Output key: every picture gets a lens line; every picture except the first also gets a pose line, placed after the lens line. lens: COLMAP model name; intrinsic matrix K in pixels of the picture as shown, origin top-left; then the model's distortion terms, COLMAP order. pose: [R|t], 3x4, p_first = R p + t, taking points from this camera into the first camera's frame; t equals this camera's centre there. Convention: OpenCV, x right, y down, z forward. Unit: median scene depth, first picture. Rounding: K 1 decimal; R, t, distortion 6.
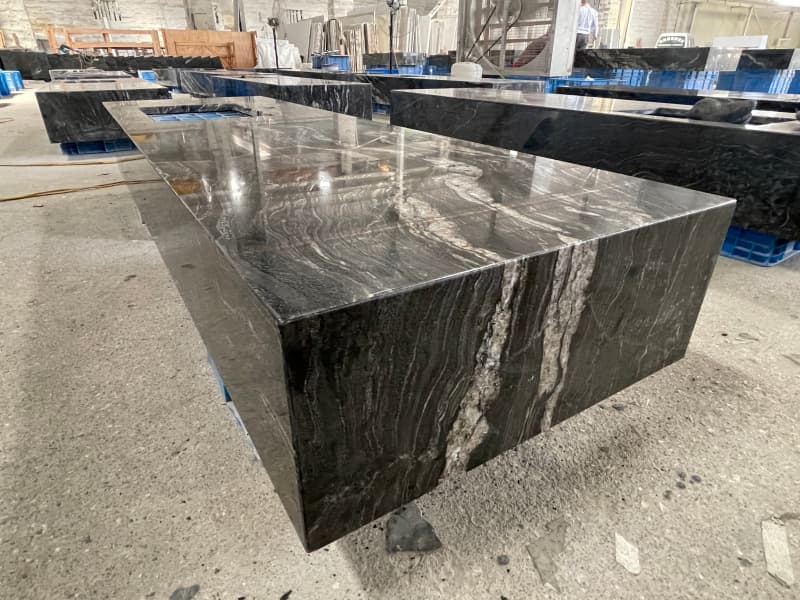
lens RADIAL K [[470.1, 0, 397.1], [0, 470.1, 301.3], [0, 0, 1]] dist [-0.002382, -0.003620]
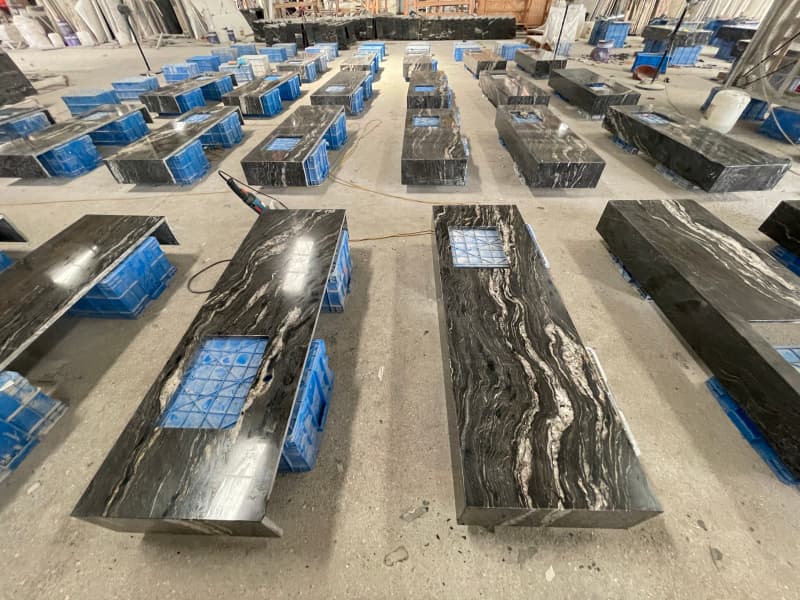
lens RADIAL K [[322.3, 0, 399.3], [0, 322.3, 303.5], [0, 0, 1]] dist [-0.003388, 0.001377]
pose [[0.834632, 0.372745, -0.405525, -0.146837], [-0.237438, 0.907796, 0.345731, -1.553982], [0.497003, -0.192271, 0.846180, -0.938774]]
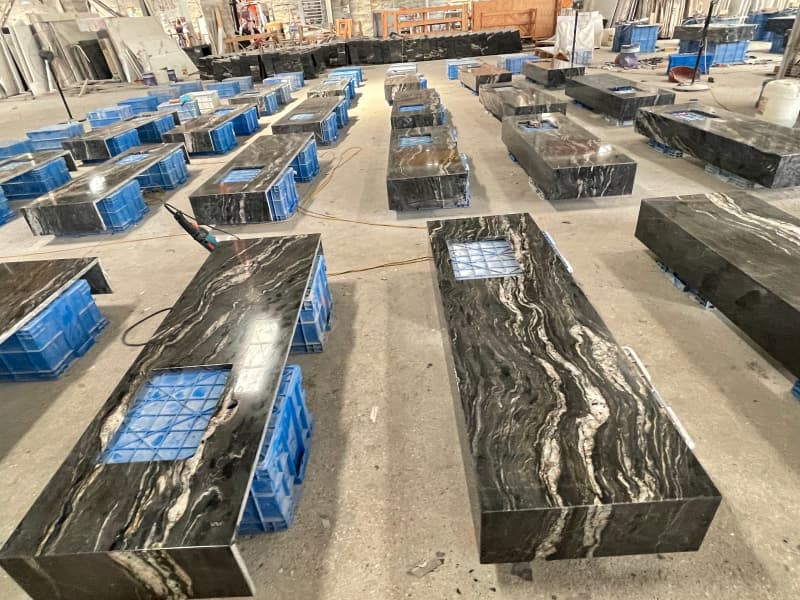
lens RADIAL K [[470.1, 0, 399.9], [0, 470.1, 304.4], [0, 0, 1]] dist [-0.002382, -0.003620]
pose [[0.854564, 0.212015, -0.474099, 0.356320], [-0.164278, 0.976355, 0.140511, -1.144404], [0.492680, -0.042191, 0.869187, -1.450530]]
